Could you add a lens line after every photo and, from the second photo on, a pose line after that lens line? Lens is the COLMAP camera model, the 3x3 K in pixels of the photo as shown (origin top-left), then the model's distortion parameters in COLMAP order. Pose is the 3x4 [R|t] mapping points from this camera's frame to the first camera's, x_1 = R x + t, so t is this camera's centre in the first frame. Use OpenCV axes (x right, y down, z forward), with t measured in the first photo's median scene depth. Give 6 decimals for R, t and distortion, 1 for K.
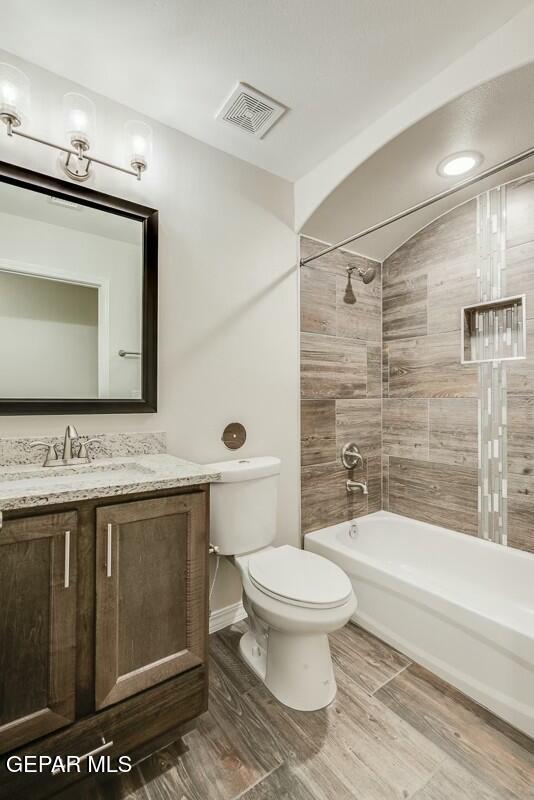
lens RADIAL K [[362.9, 0, 272.6], [0, 362.9, 399.7], [0, 0, 1]] dist [-0.010863, 0.000814]
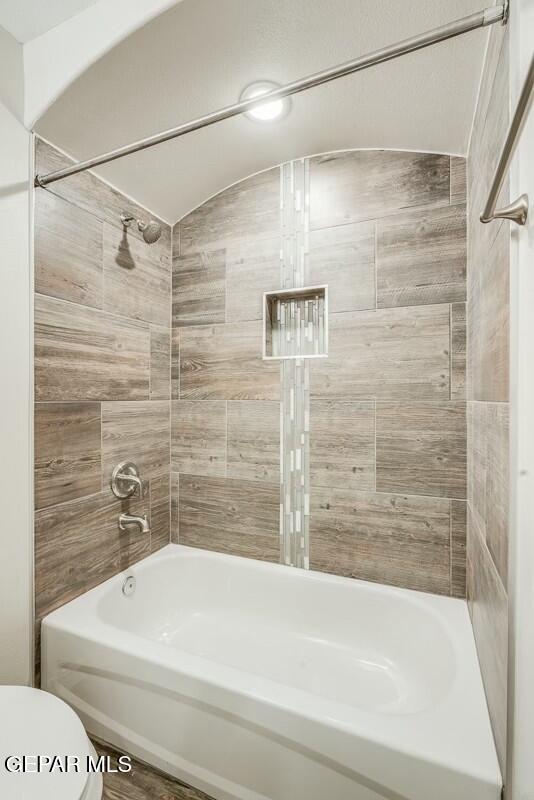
lens RADIAL K [[362.9, 0, 268.5], [0, 362.9, 399.7], [0, 0, 1]] dist [-0.010863, 0.000814]
pose [[0.866290, 0.004194, 0.499523, 0.110962], [-0.004818, 0.999988, -0.000040, -0.006369], [-0.499517, -0.002372, 0.866301, 0.259147]]
